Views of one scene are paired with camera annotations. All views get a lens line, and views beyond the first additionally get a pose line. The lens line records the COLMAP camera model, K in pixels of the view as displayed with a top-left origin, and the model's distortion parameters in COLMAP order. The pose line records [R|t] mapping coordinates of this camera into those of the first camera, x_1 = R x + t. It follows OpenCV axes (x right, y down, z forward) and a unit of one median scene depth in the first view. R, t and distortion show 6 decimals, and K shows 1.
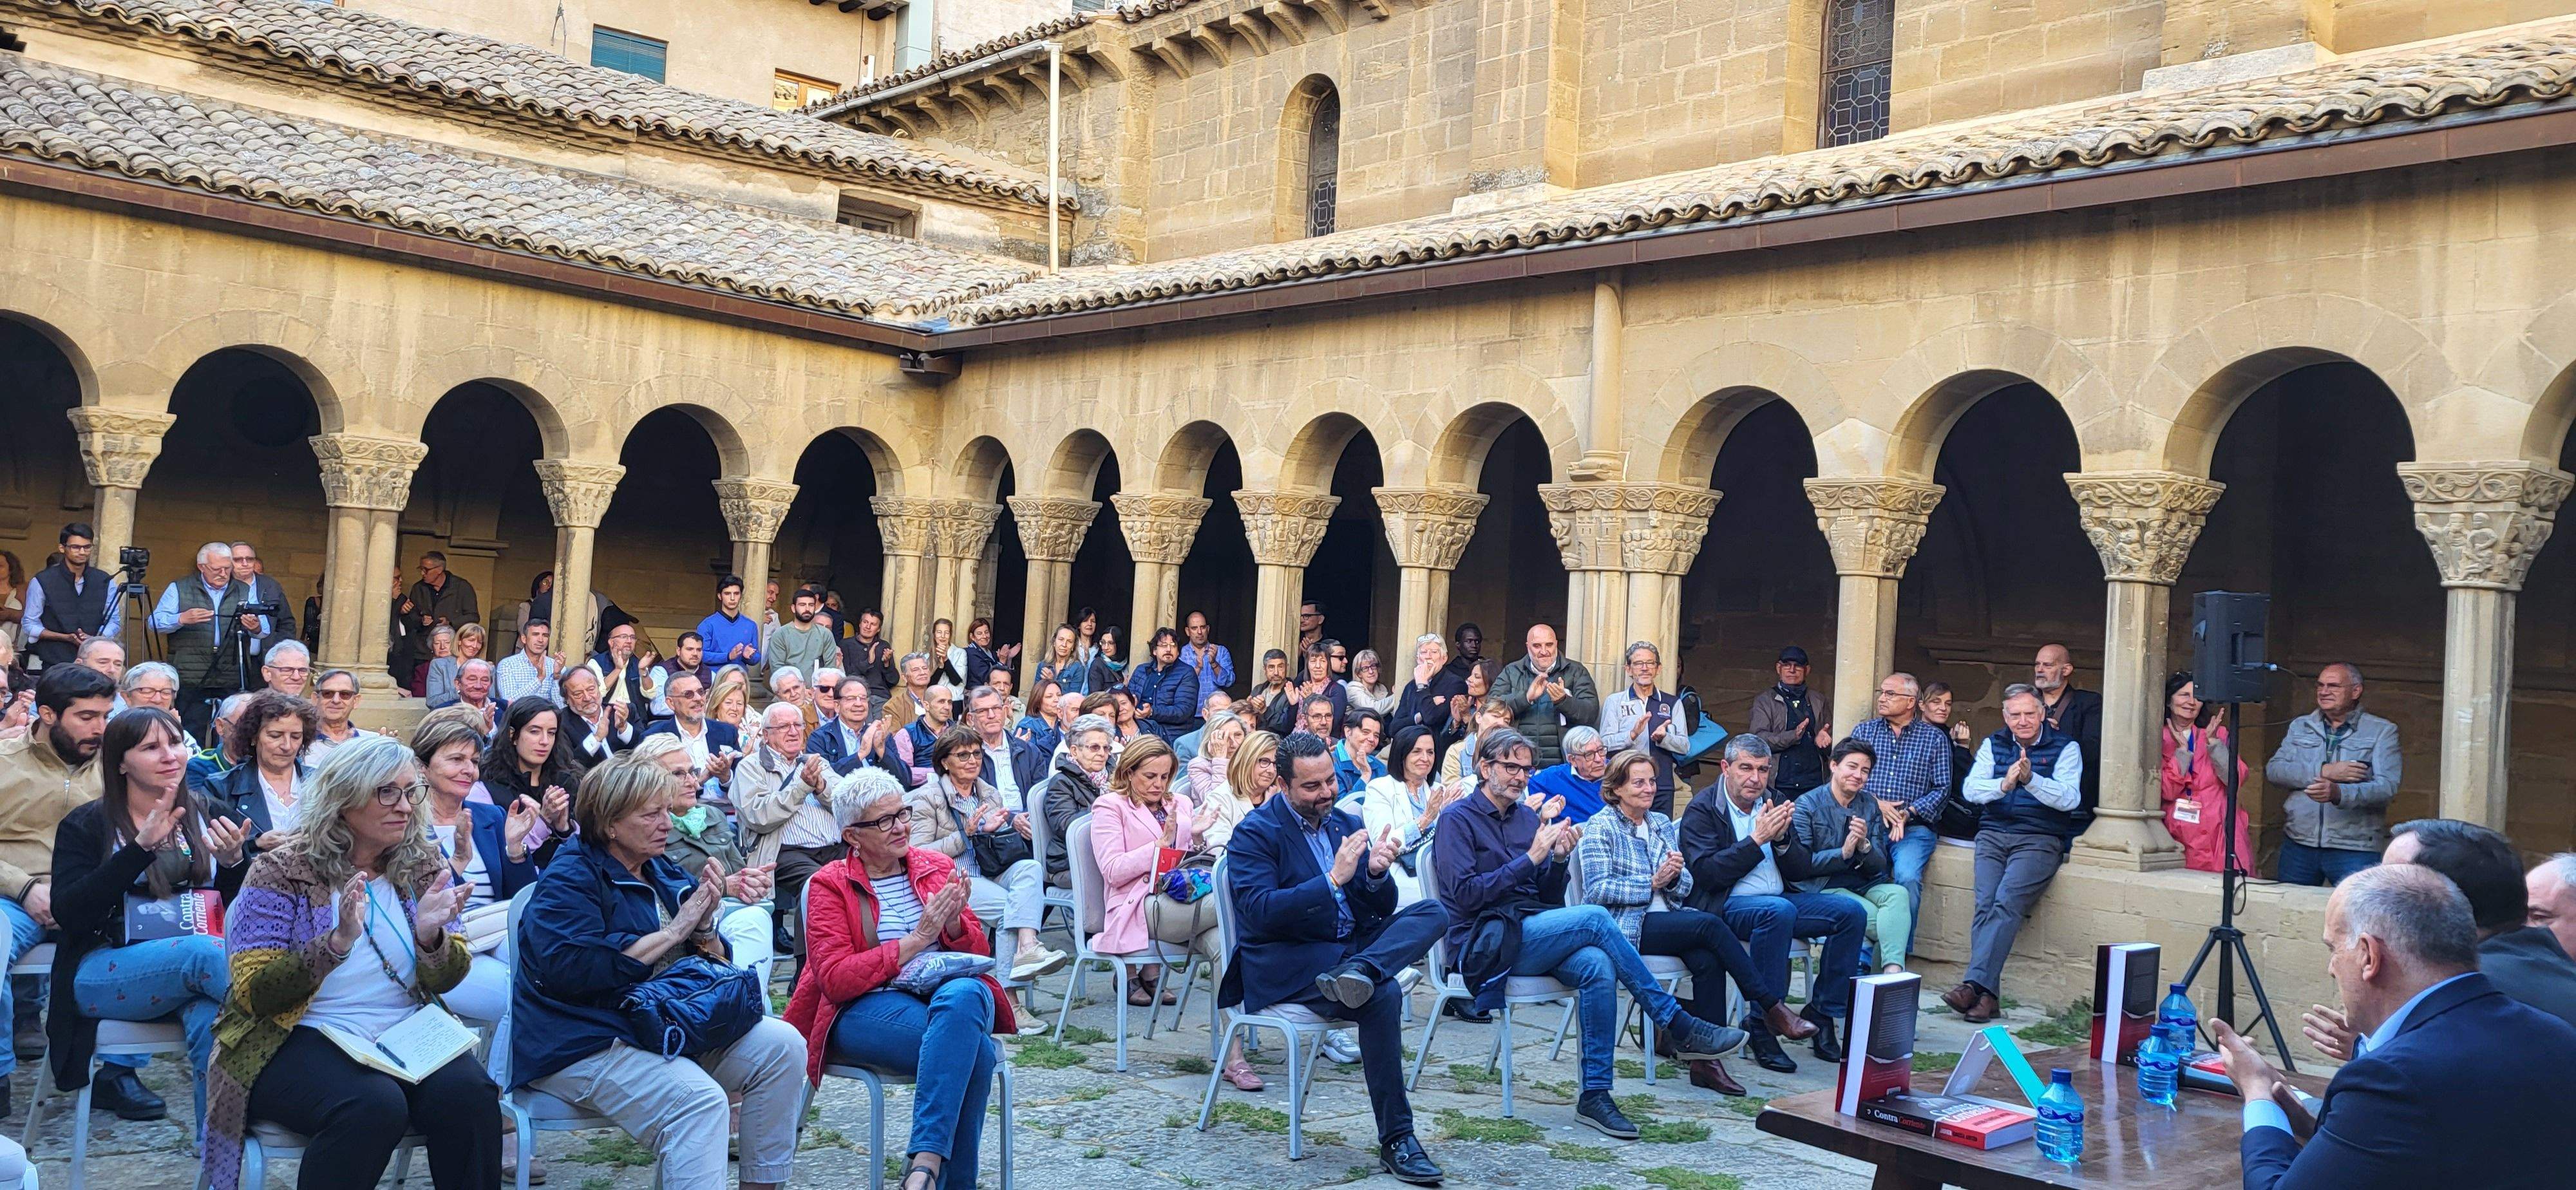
lens RADIAL K [[1953.6, 0, 1329.6], [0, 1953.6, 568.2], [0, 0, 1]] dist [0.058984, -0.045234]
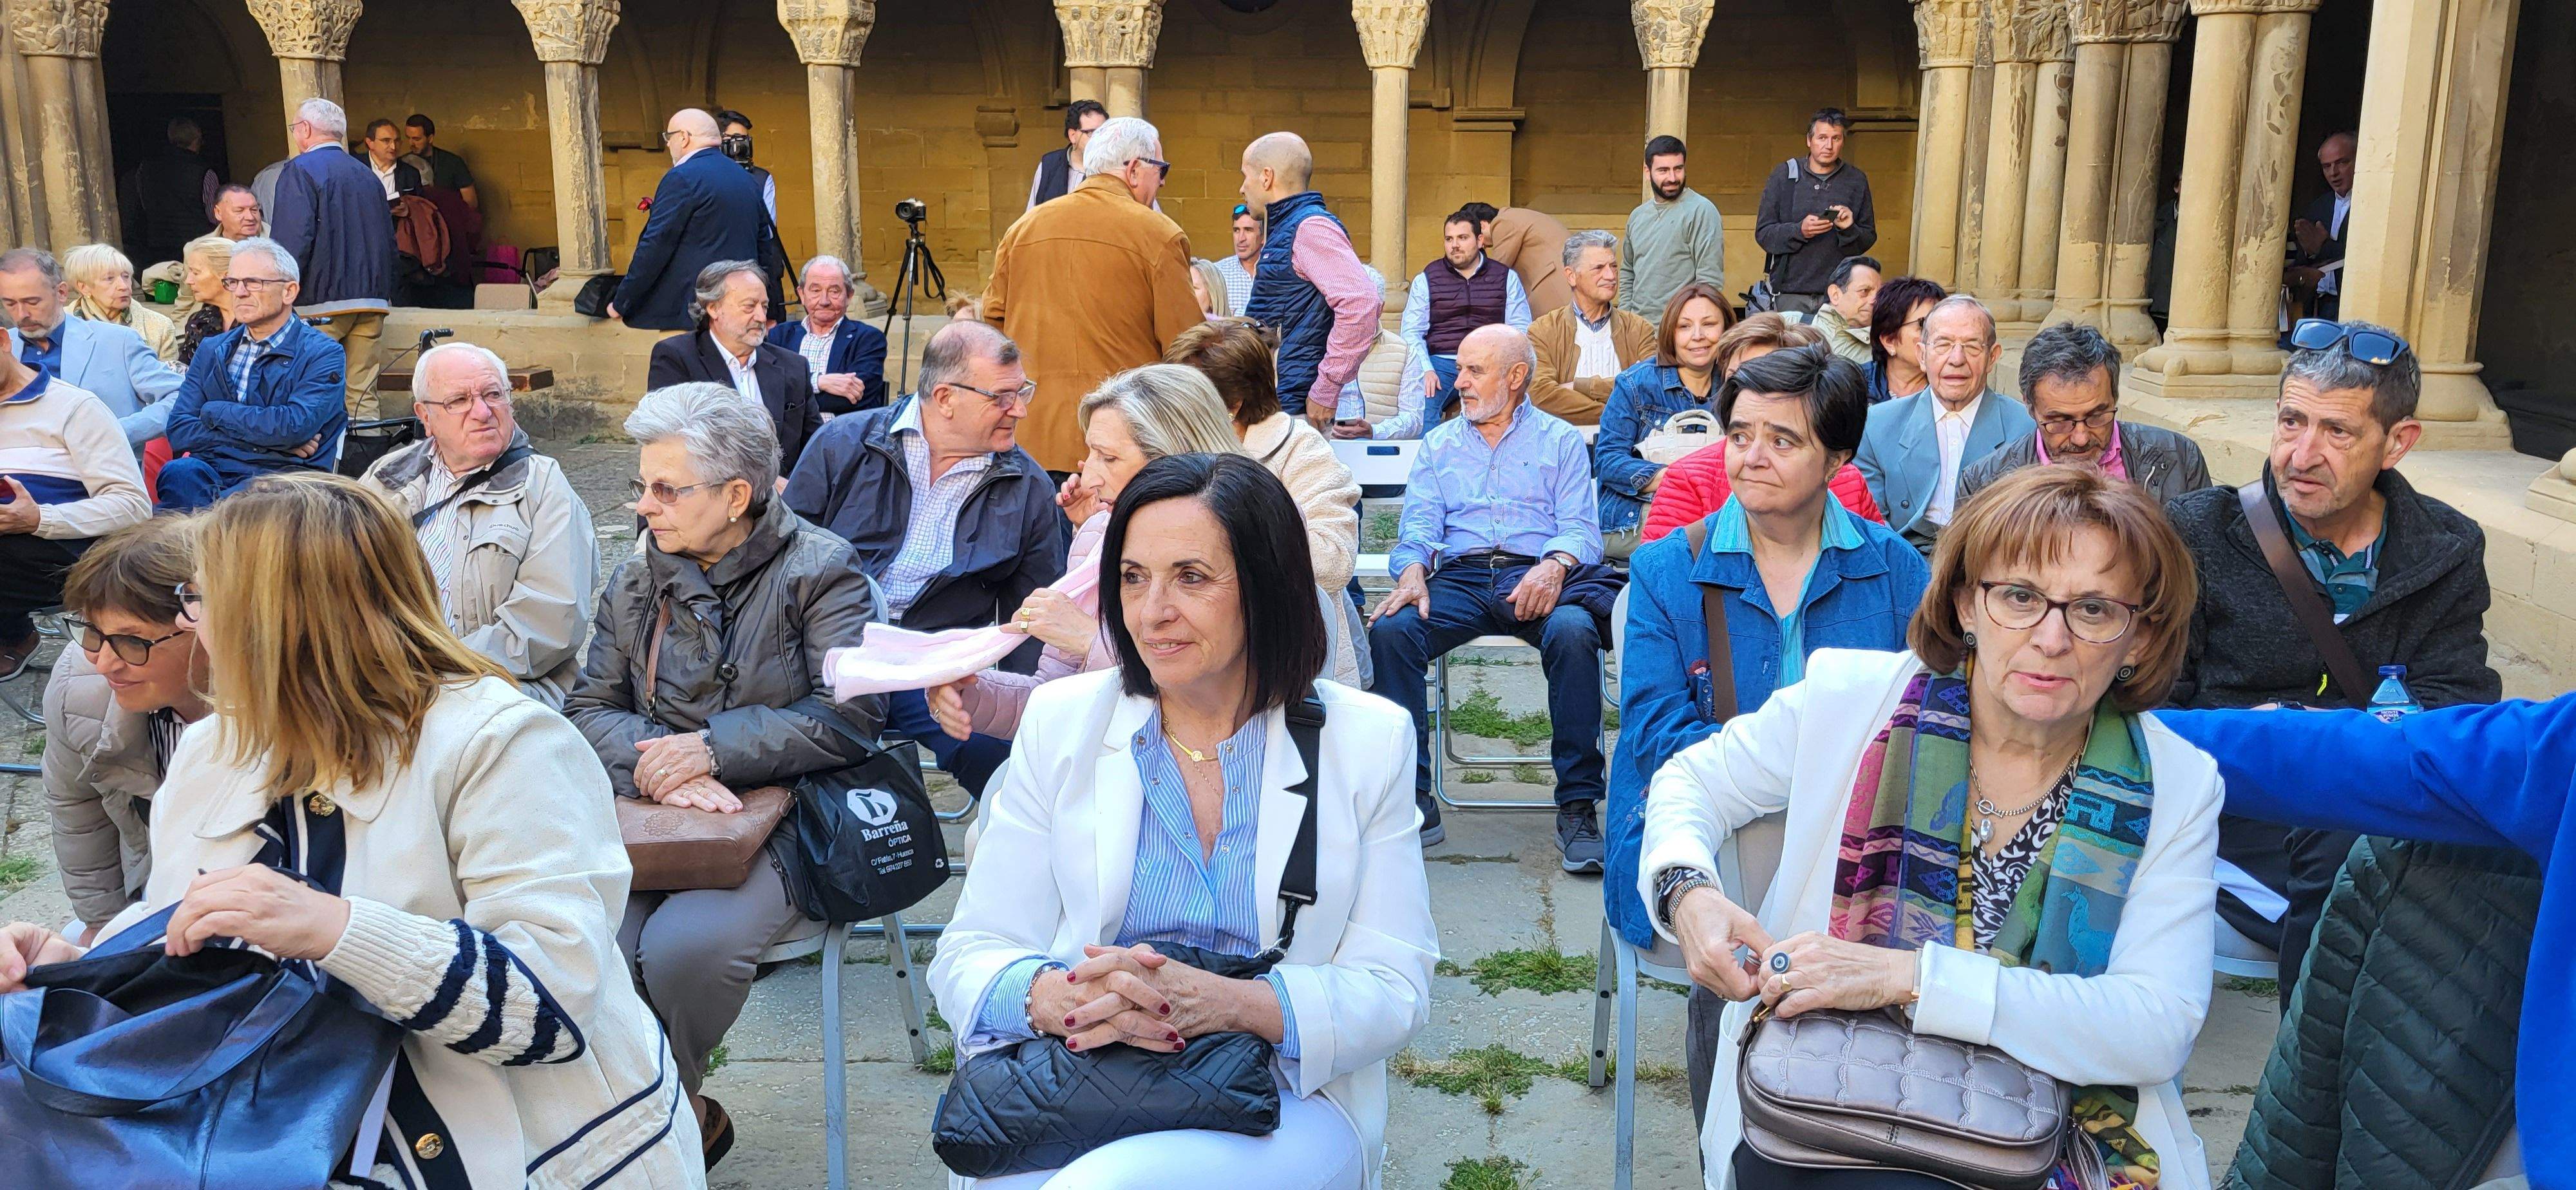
lens RADIAL K [[1955.5, 0, 1288.7], [0, 1955.5, 581.9], [0, 0, 1]] dist [0.061047, -0.034673]
pose [[0.666220, 0.091332, -0.740141, 0.120817], [0.062279, 0.982192, 0.177260, 0.032108], [0.743150, -0.164189, 0.648668, 0.507477]]
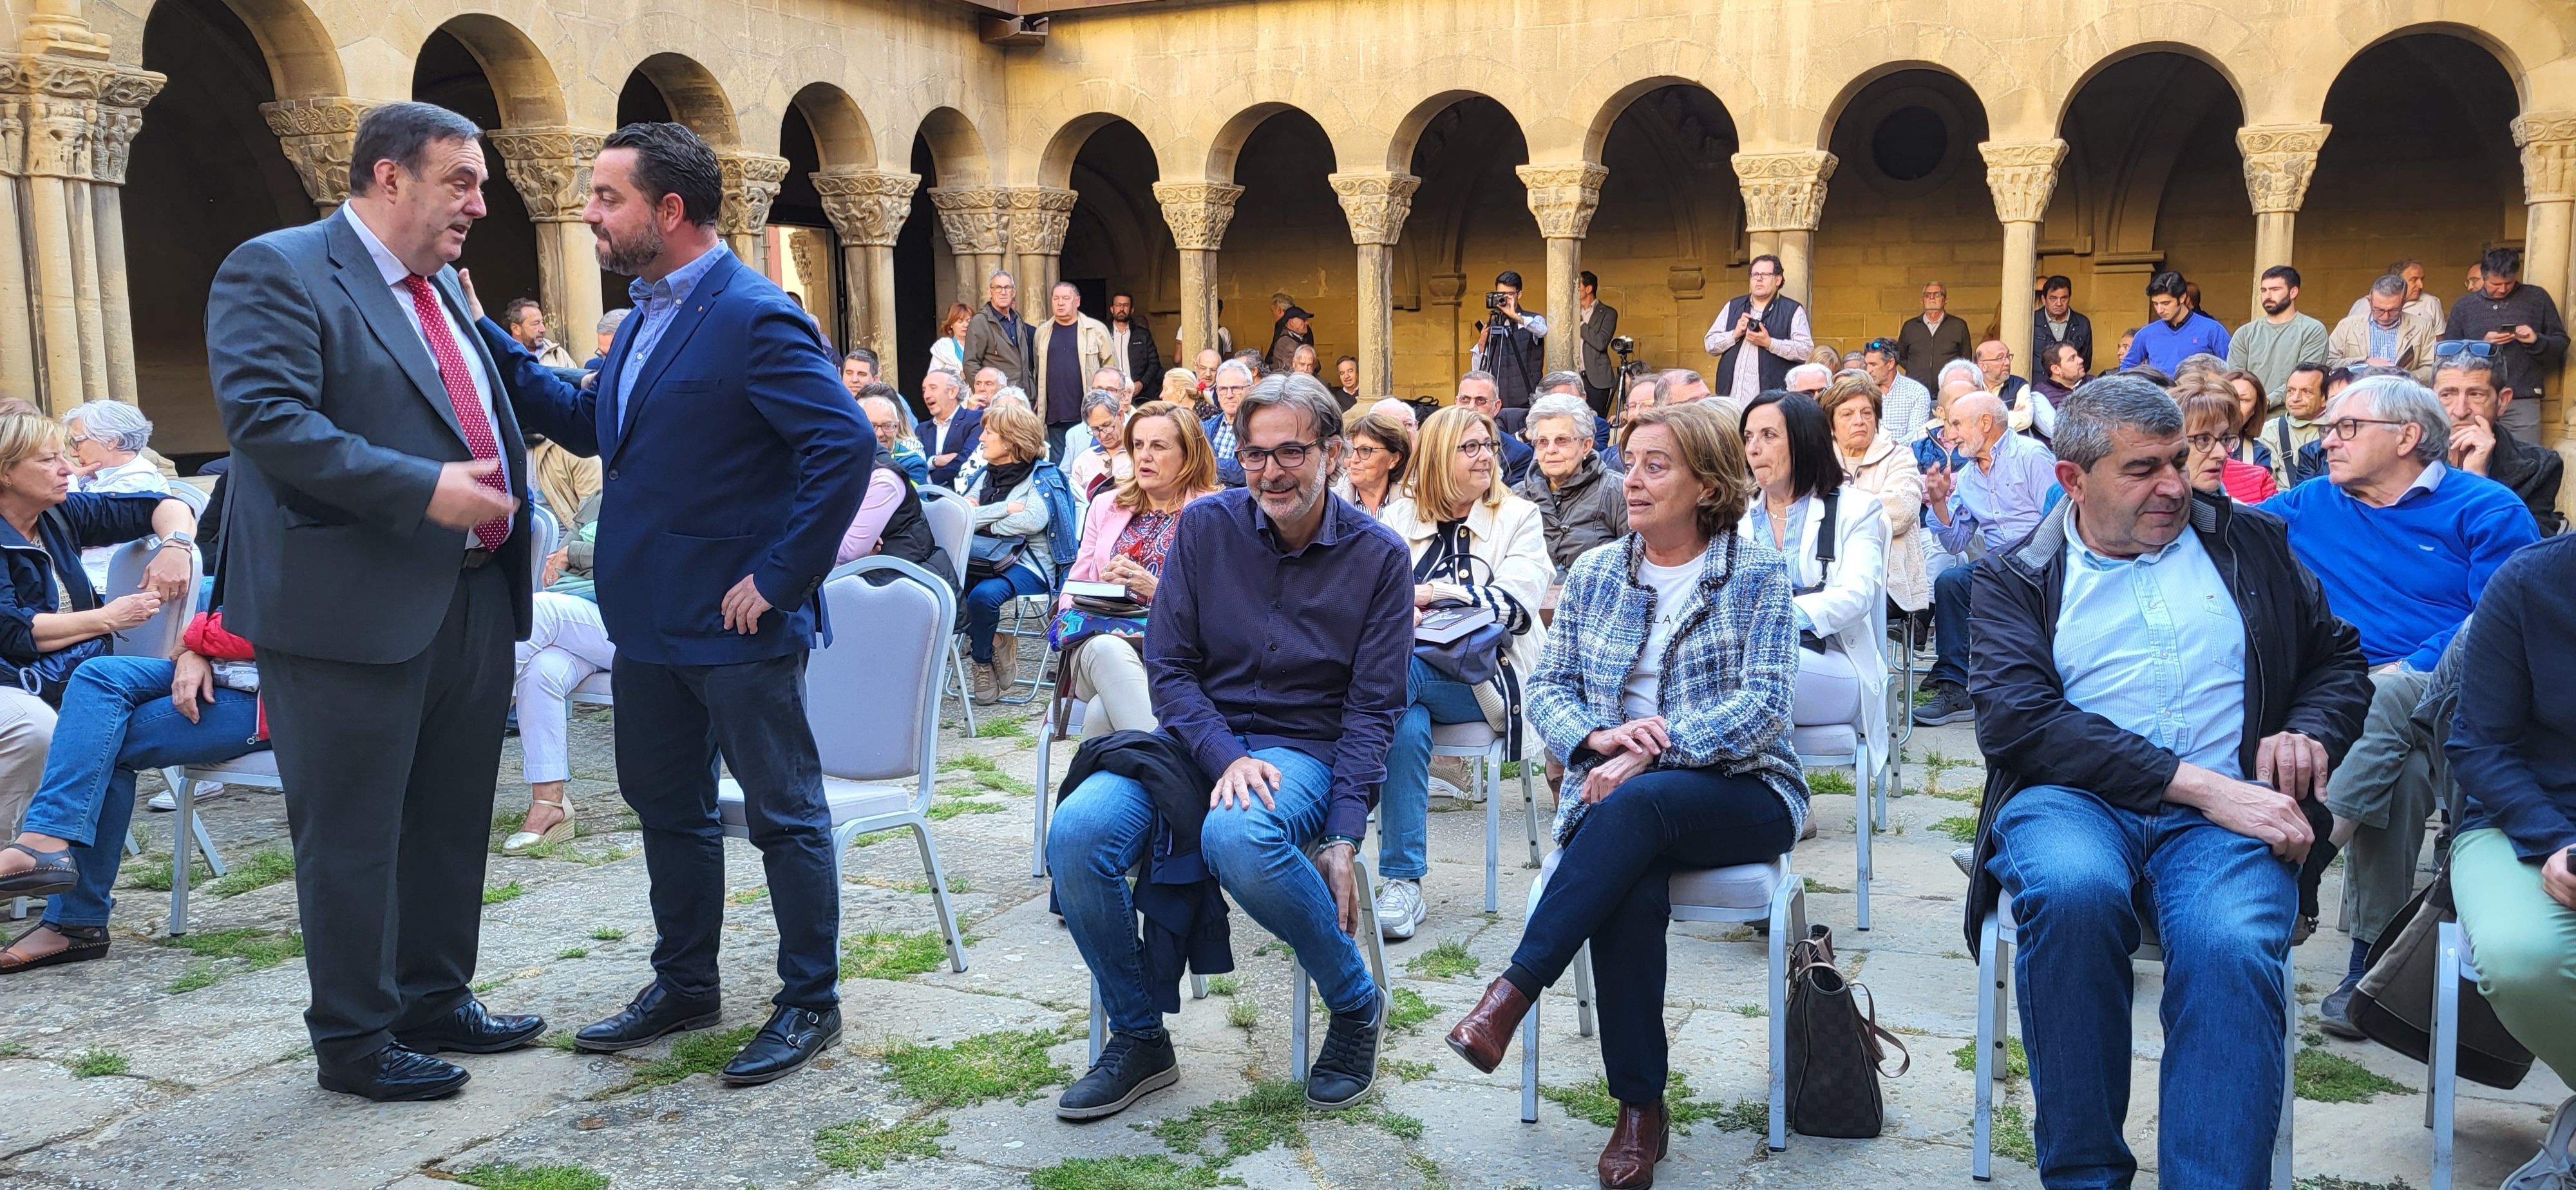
lens RADIAL K [[1952.0, 0, 1318.2], [0, 1952.0, 600.4], [0, 0, 1]] dist [0.063707, -0.029463]
pose [[0.397166, 0.051548, -0.916298, 0.280604], [0.067747, 0.994051, 0.085287, 0.048134], [0.915243, -0.095949, 0.391311, 0.389875]]
